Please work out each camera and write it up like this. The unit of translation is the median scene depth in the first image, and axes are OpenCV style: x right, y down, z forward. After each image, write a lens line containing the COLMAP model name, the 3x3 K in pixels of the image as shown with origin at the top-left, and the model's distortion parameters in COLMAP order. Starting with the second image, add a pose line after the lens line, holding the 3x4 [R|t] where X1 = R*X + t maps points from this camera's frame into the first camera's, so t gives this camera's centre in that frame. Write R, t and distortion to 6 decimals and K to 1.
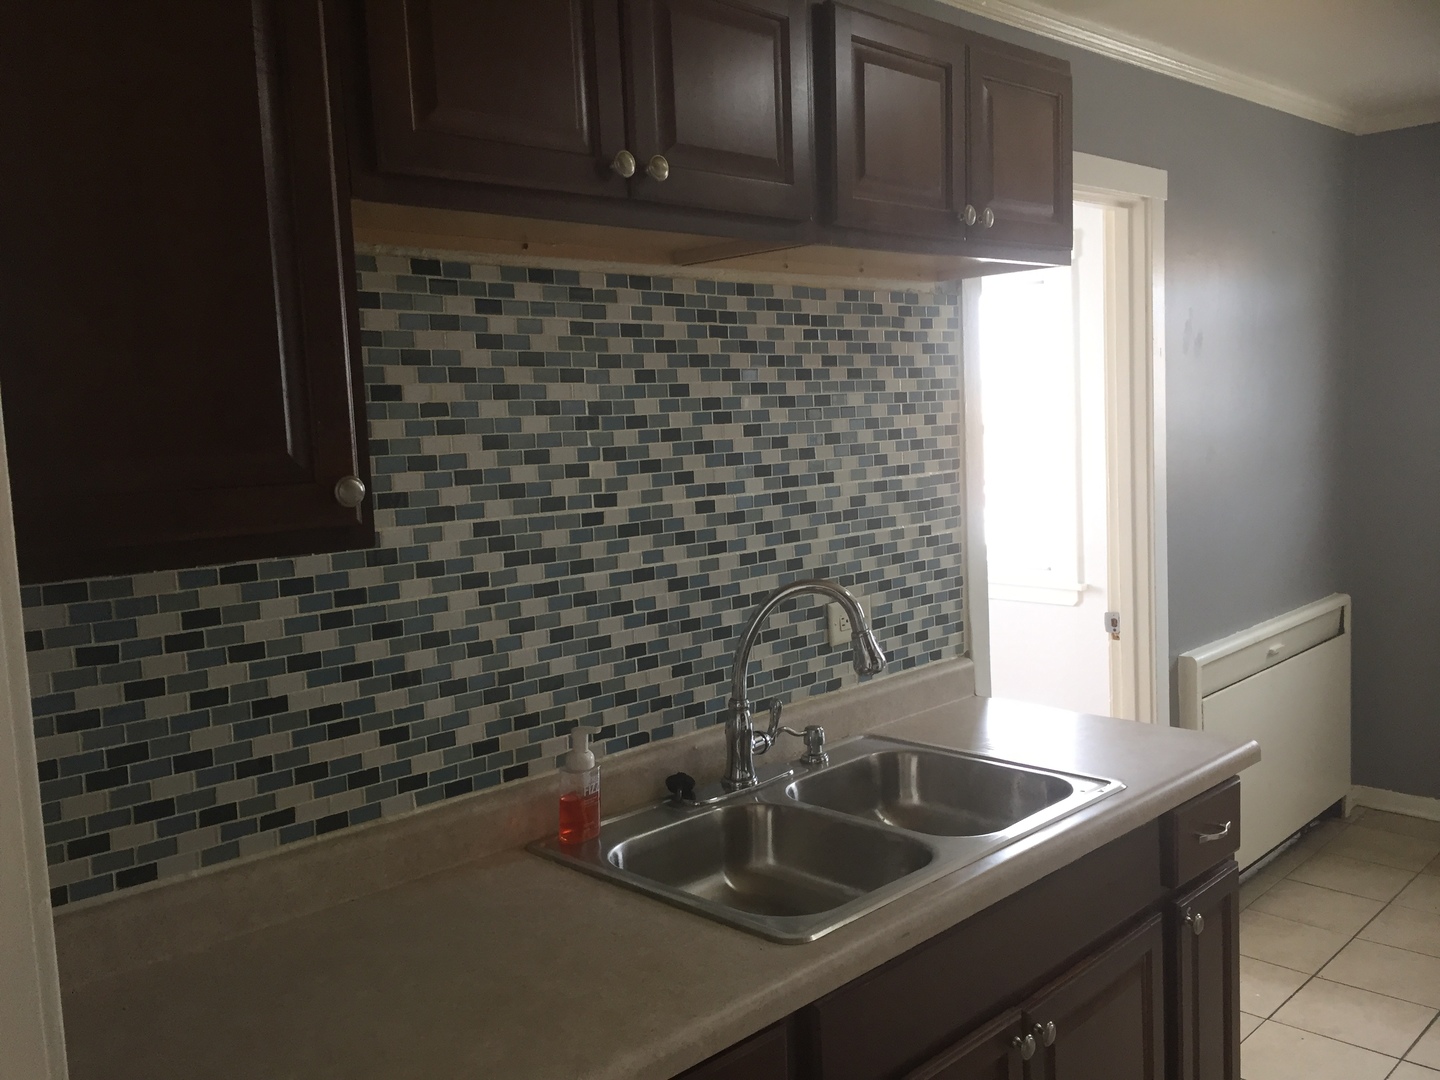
lens RADIAL K [[1230.0, 0, 726.0], [0, 1230.0, 541.2], [0, 0, 1]] dist [0.049786, -0.014493]
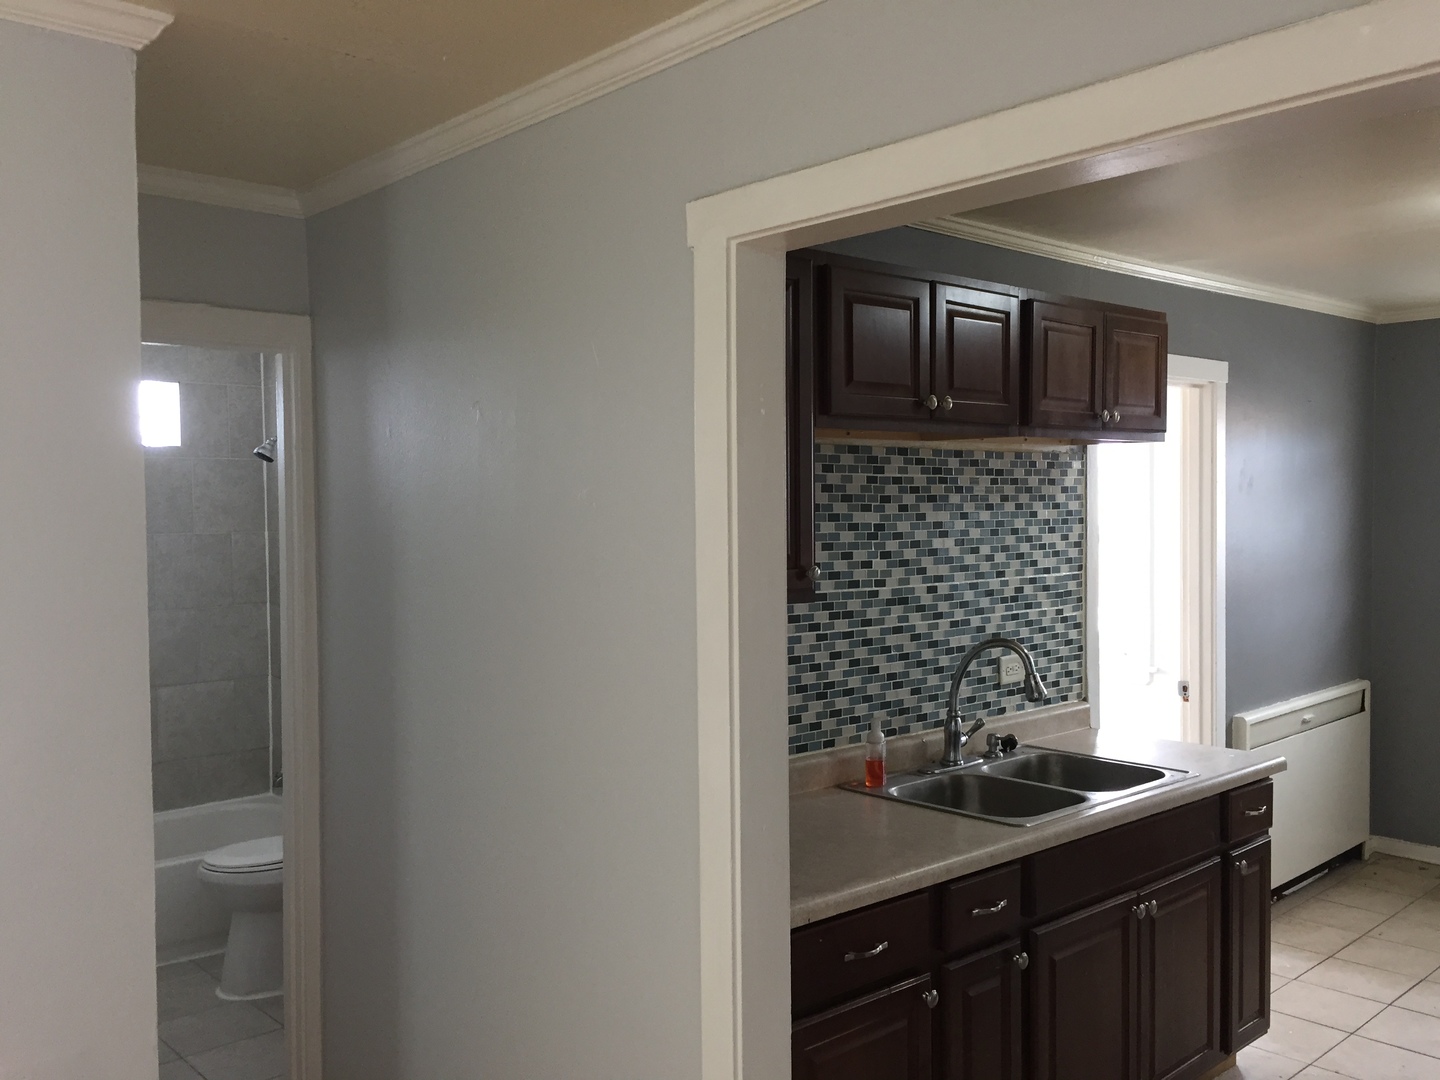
lens RADIAL K [[1227.3, 0, 719.0], [0, 1227.3, 558.5], [0, 0, 1]] dist [0.028945, -0.012359]
pose [[0.998373, 0.034974, -0.045035, -0.206823], [-0.037579, 0.997588, -0.058364, 0.032577], [0.042885, 0.059961, 0.997279, -0.558178]]
